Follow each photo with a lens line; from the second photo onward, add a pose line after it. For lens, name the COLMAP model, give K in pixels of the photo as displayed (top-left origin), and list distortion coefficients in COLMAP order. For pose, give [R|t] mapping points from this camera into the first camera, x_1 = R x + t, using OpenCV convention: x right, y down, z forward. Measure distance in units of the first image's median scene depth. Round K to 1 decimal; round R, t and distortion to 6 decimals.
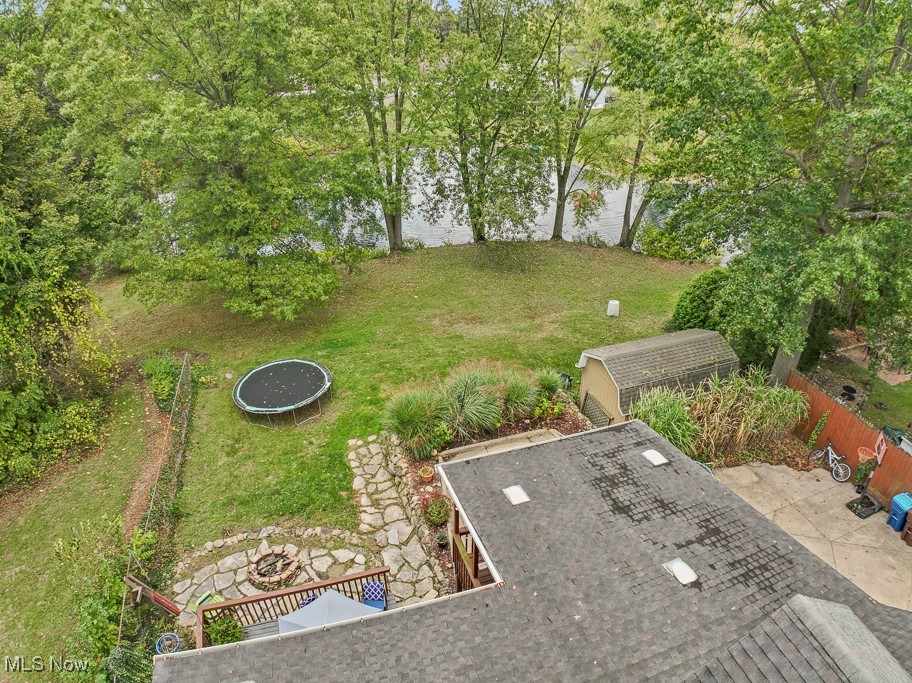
lens RADIAL K [[571.6, 0, 456.0], [0, 571.6, 341.5], [0, 0, 1]] dist [-0.149452, 0.002794]
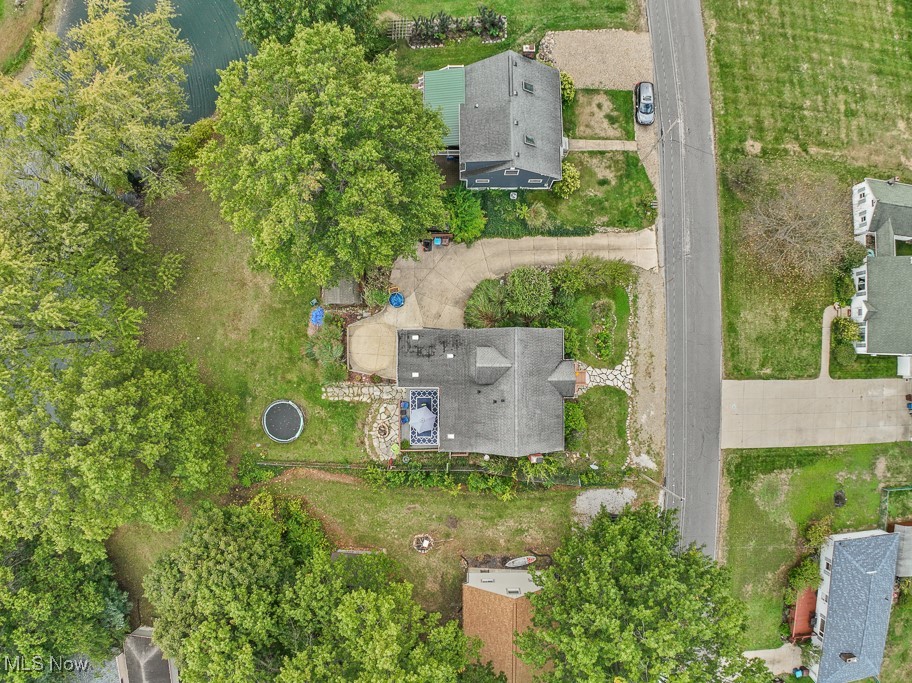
lens RADIAL K [[571.6, 0, 456.0], [0, 571.6, 341.5], [0, 0, 1]] dist [-0.149452, 0.002794]
pose [[0.293297, -0.955723, 0.023866, 0.174882], [0.507395, 0.176773, 0.843387, -1.732236], [-0.810264, -0.235253, 0.536776, -0.808185]]
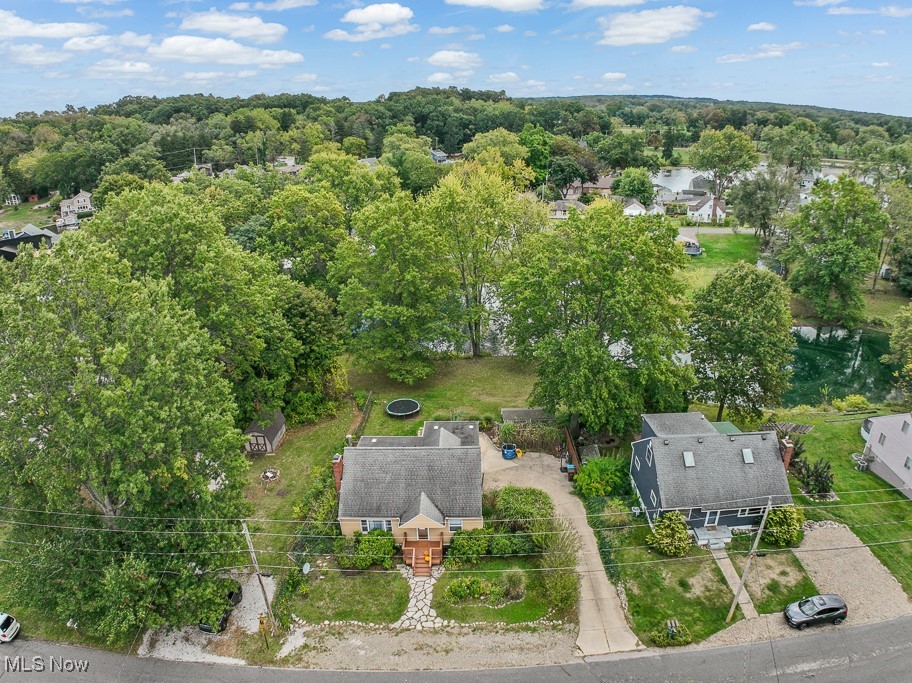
lens RADIAL K [[571.6, 0, 456.0], [0, 571.6, 341.5], [0, 0, 1]] dist [-0.149452, 0.002794]
pose [[0.950338, 0.100671, -0.294489, 0.816896], [-0.140573, 0.983064, -0.117580, 0.060722], [0.277665, 0.153138, 0.948394, -1.818296]]
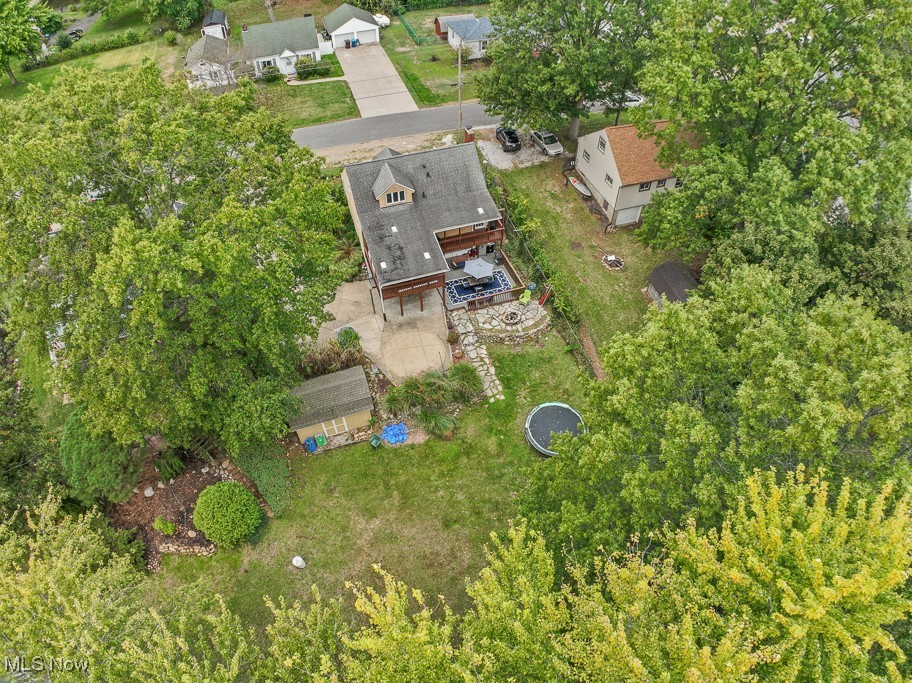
lens RADIAL K [[571.6, 0, 456.0], [0, 571.6, 341.5], [0, 0, 1]] dist [-0.149452, 0.002794]
pose [[-0.999732, 0.022680, -0.004740, -0.027751], [-0.000781, 0.171484, 0.985187, -1.692816], [0.023157, 0.984926, -0.171420, 1.139386]]
